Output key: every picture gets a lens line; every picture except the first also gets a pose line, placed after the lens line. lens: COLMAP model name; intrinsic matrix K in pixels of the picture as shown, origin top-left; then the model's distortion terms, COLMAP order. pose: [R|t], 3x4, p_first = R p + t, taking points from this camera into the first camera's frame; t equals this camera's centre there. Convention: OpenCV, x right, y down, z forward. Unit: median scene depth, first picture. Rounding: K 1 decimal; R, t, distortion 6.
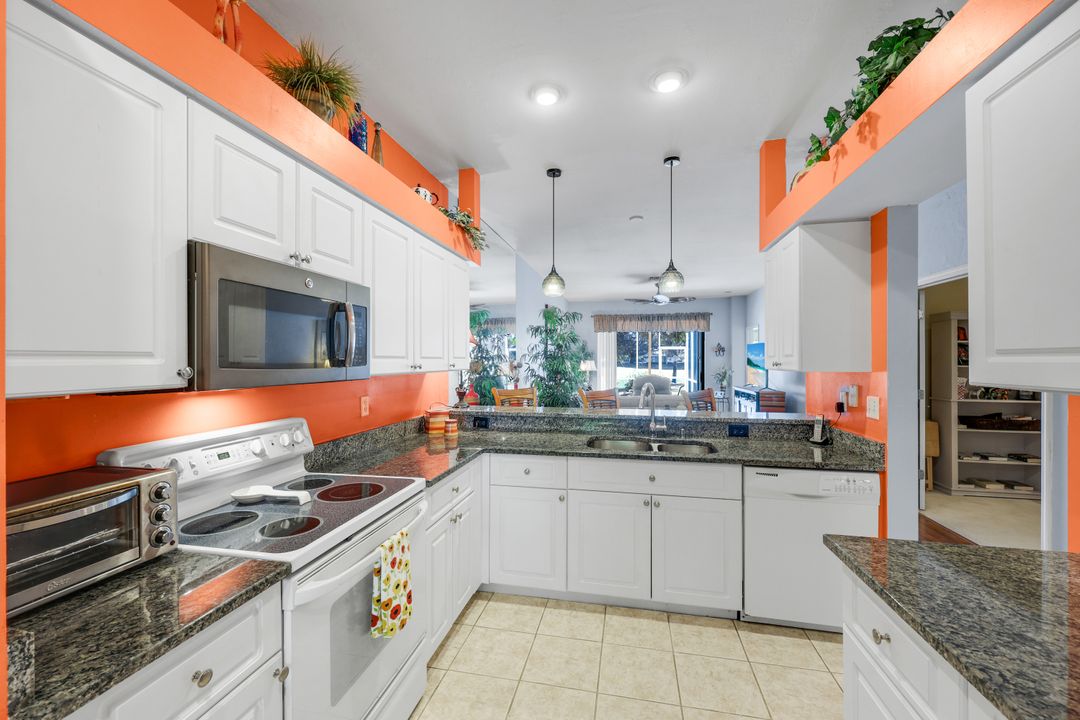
lens RADIAL K [[437.6, 0, 541.7], [0, 437.6, 358.8], [0, 0, 1]] dist [-0.002204, 0.000257]
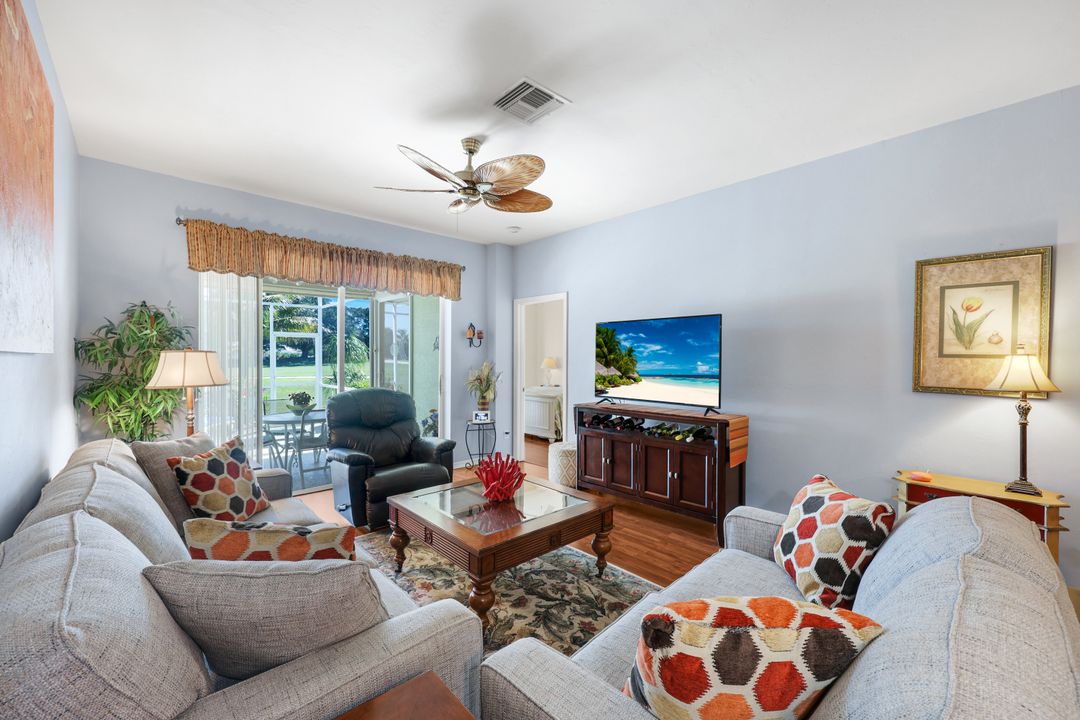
lens RADIAL K [[437.6, 0, 540.2], [0, 437.6, 354.2], [0, 0, 1]] dist [-0.002204, 0.000257]
pose [[0.567687, 0.006056, 0.823222, -0.007033], [-0.004872, 0.999980, -0.003996, 0.013819], [-0.823230, -0.001742, 0.567705, 1.713247]]
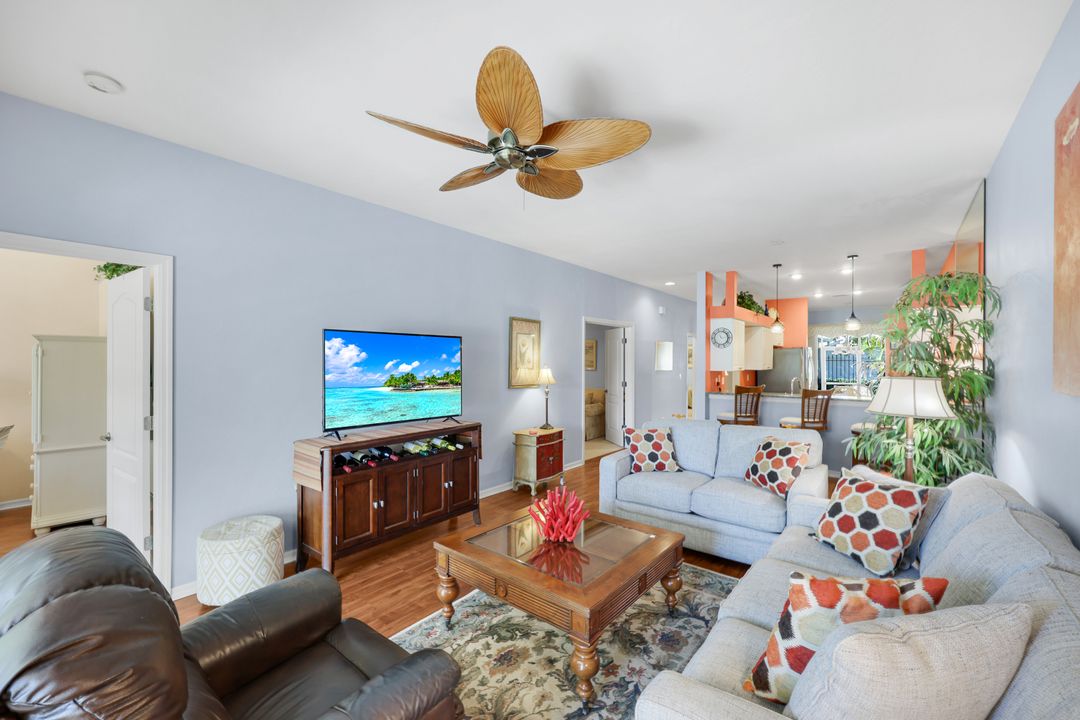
lens RADIAL K [[441.2, 0, 549.0], [0, 441.2, 357.2], [0, 0, 1]] dist [-0.007604, 0.000201]
pose [[-0.902027, 0.007772, 0.431609, 0.294657], [0.008441, 0.999964, -0.000366, -0.027746], [-0.431596, 0.003313, -0.902061, 2.843736]]
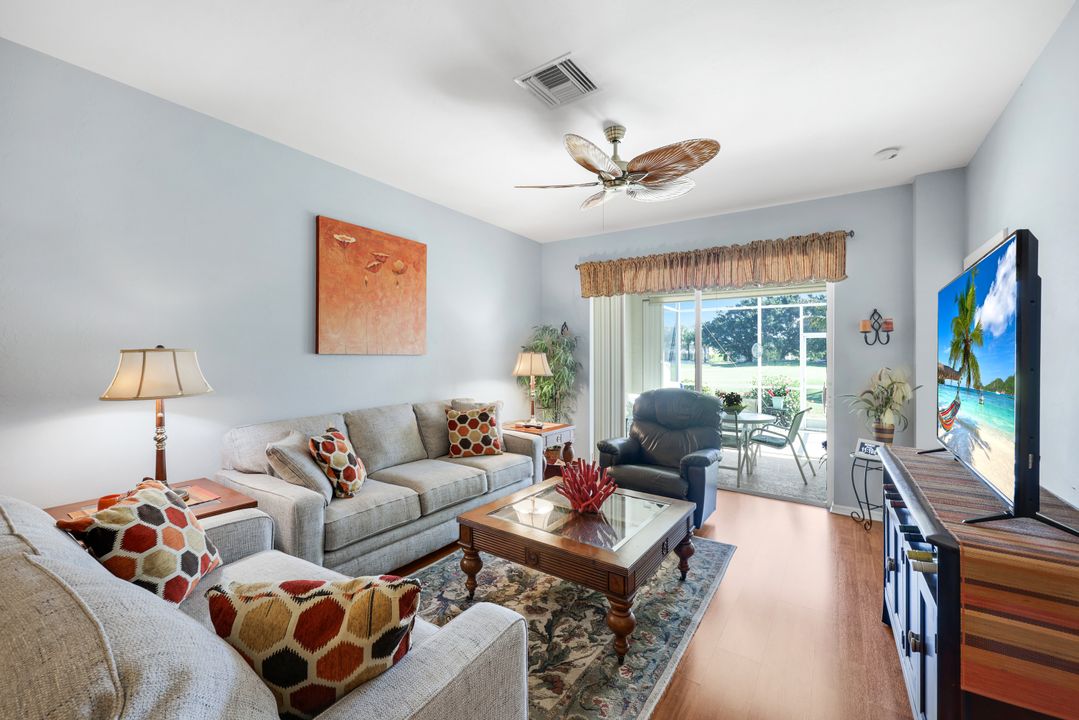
lens RADIAL K [[440.8, 0, 534.9], [0, 440.8, 350.0], [0, 0, 1]] dist [-0.007604, 0.000201]
pose [[0.924645, 0.002539, -0.380821, 0.779165], [-0.006809, 0.999928, -0.009865, 0.012229], [0.380769, 0.011715, 0.924596, 1.509680]]
